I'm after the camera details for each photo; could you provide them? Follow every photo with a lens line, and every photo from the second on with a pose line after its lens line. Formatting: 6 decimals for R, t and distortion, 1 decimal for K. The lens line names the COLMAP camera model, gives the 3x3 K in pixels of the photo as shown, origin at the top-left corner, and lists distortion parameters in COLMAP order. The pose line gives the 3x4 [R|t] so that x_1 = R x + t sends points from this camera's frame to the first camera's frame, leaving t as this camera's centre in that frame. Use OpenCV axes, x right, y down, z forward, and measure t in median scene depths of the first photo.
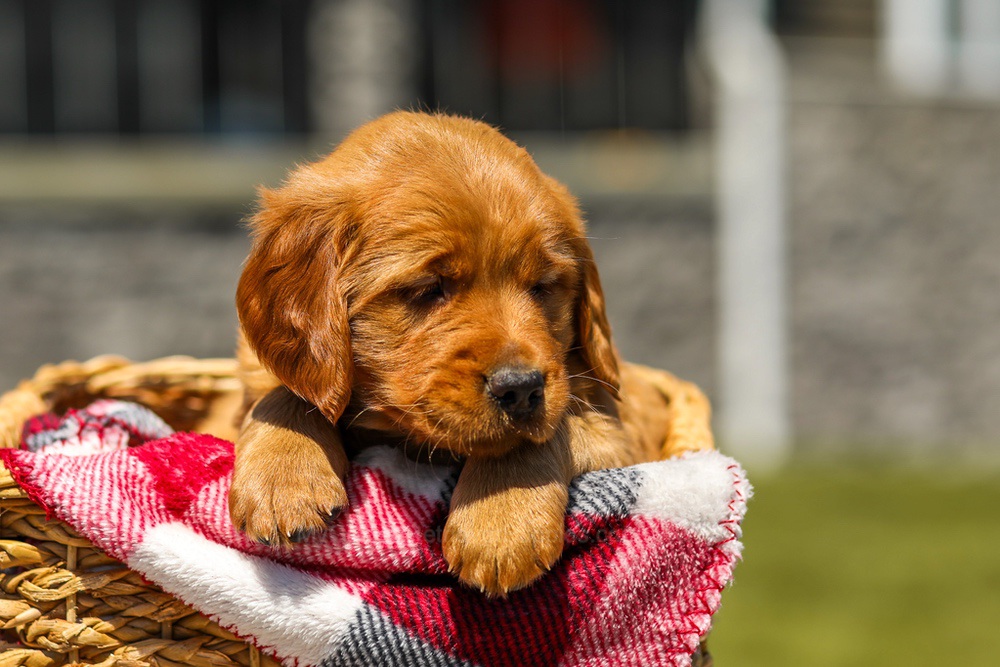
lens RADIAL K [[3304.9, 0, 481.7], [0, 3304.9, 334.1], [0, 0, 1]] dist [0.415593, 0.000000]
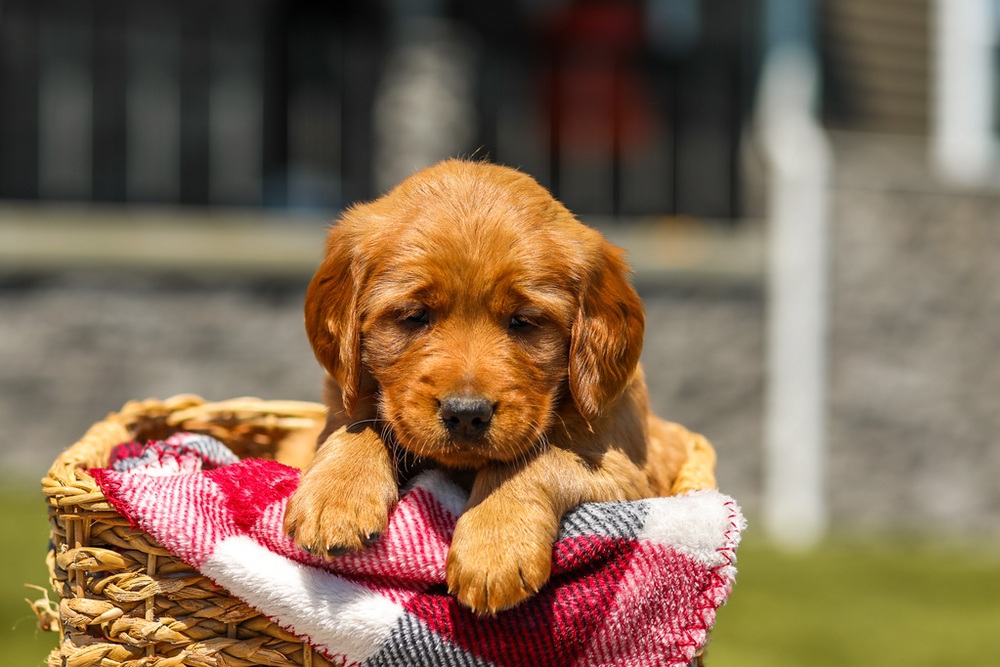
lens RADIAL K [[3304.9, 0, 534.0], [0, 3304.9, 333.4], [0, 0, 1]] dist [0.415593, 0.000000]
pose [[0.999572, 0.029227, -0.001345, 0.007933], [-0.029251, 0.999284, -0.023986, 0.011255], [0.000643, 0.024015, 0.999711, -0.149750]]
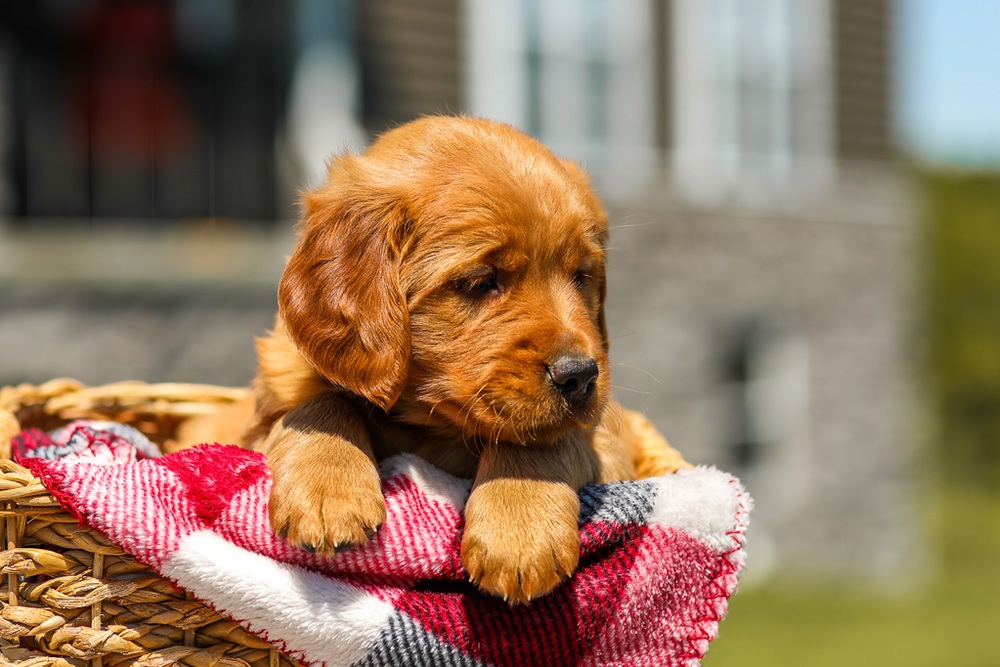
lens RADIAL K [[3304.9, 0, 504.9], [0, 3304.9, 344.7], [0, 0, 1]] dist [0.415593, 0.000000]
pose [[0.988109, 0.013155, 0.153191, -0.157853], [-0.008932, 0.999562, -0.028224, 0.027715], [-0.153495, 0.026521, 0.987793, -0.019328]]
